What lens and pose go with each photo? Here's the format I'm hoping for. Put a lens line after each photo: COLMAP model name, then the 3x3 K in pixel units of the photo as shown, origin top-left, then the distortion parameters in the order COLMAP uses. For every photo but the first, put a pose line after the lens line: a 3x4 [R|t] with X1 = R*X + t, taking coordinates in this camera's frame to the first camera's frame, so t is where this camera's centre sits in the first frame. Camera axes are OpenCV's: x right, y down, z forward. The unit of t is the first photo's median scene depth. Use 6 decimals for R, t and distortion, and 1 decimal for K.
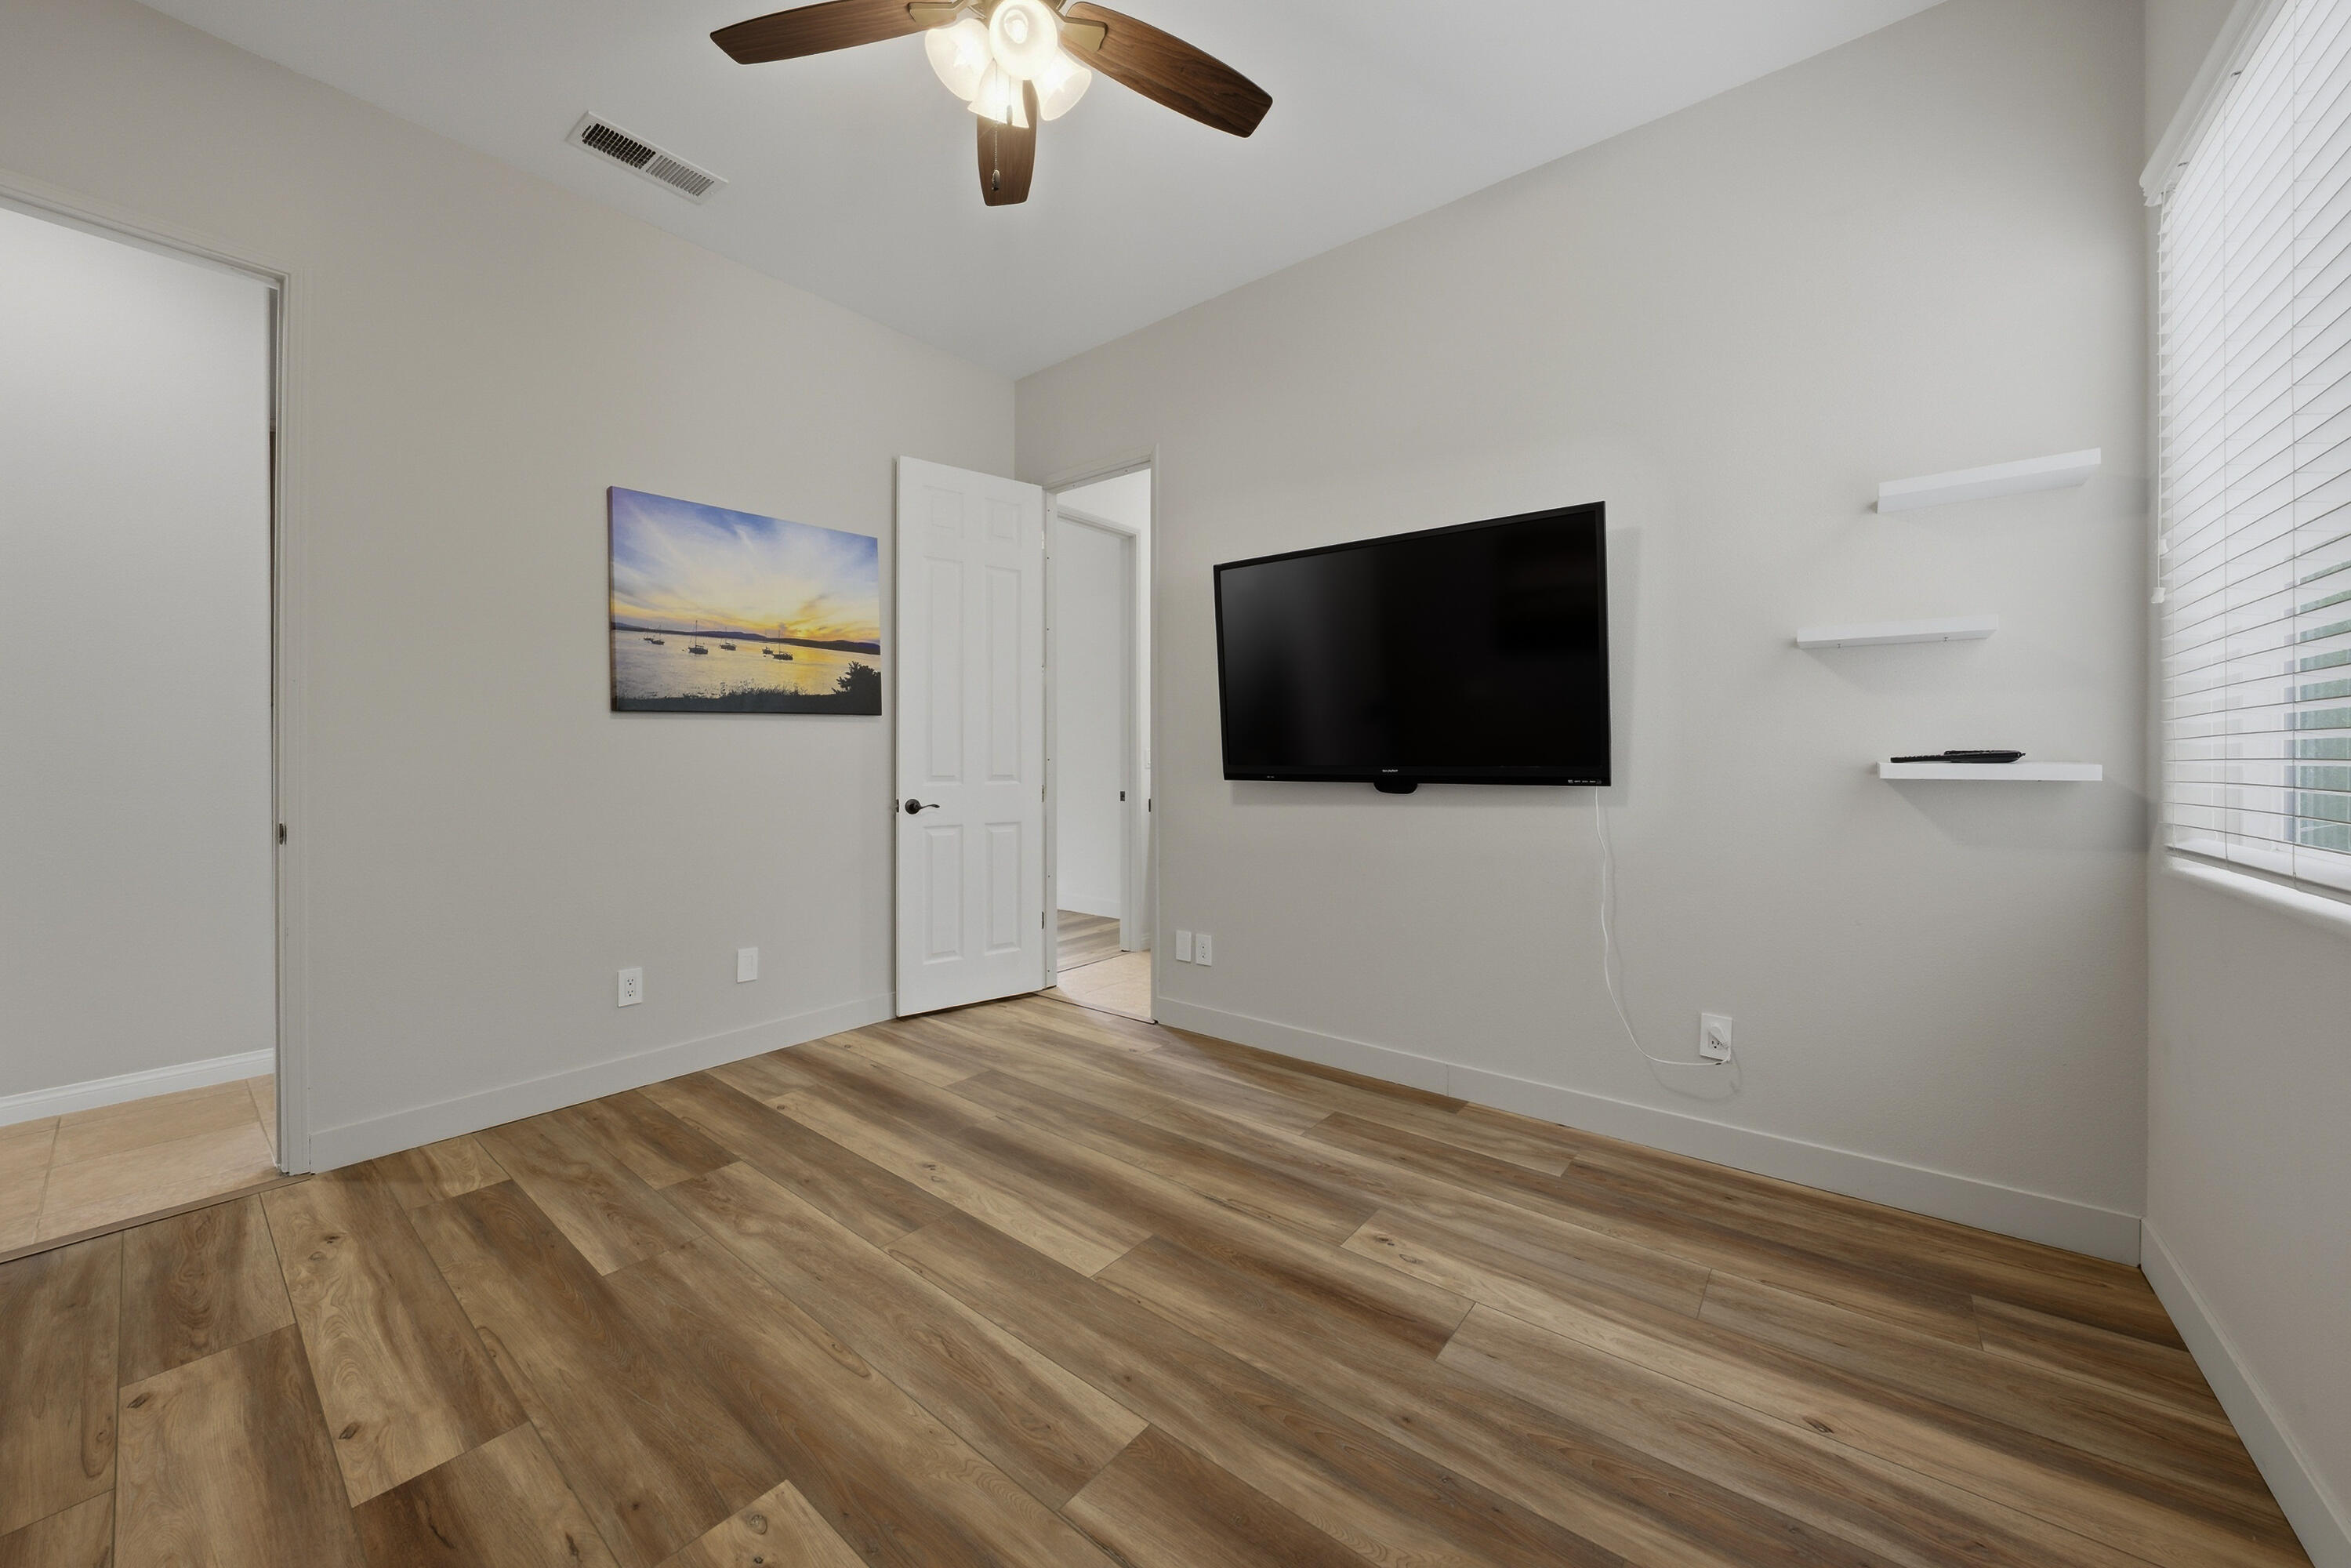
lens RADIAL K [[881.0, 0, 1193.9], [0, 881.0, 765.2], [0, 0, 1]] dist [-0.016667, 0.003037]
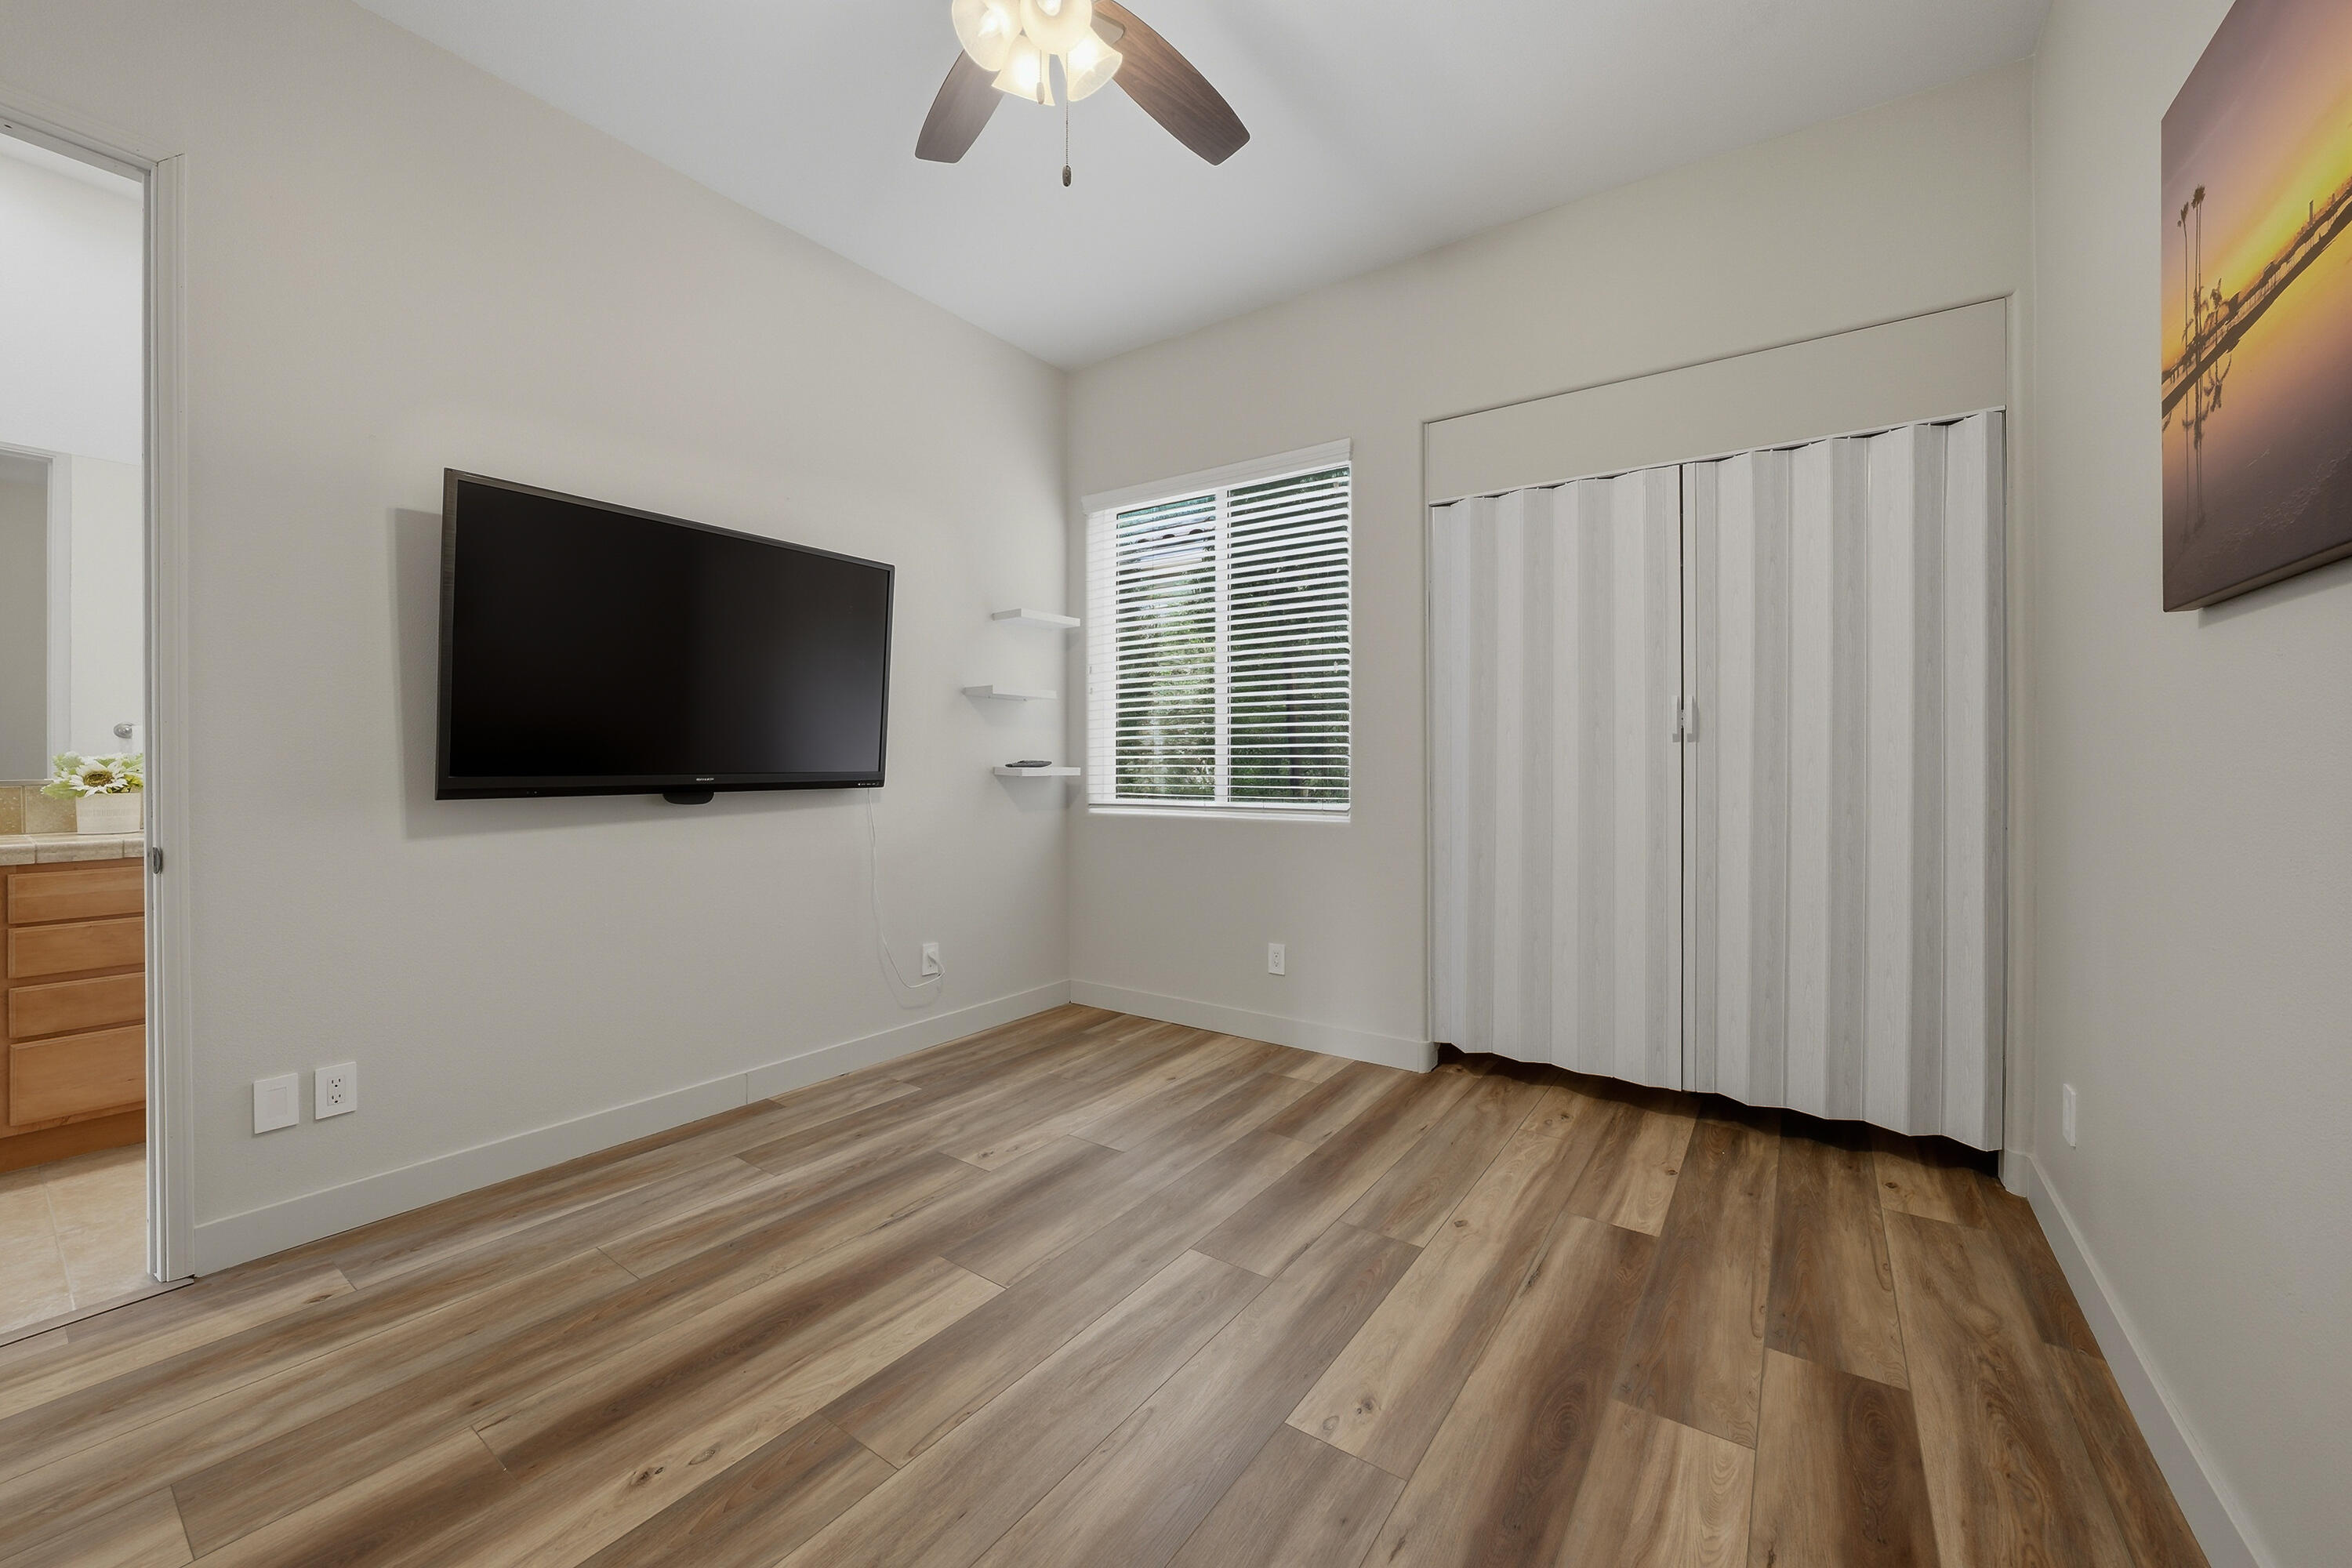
lens RADIAL K [[881.3, 0, 1194.8], [0, 881.3, 770.8], [0, 0, 1]] dist [-0.016667, 0.003037]
pose [[-0.069696, -0.006139, 0.997549, -0.959922], [0.009547, 0.999931, 0.006821, -0.003798], [-0.997523, 0.009999, -0.069633, 0.731457]]
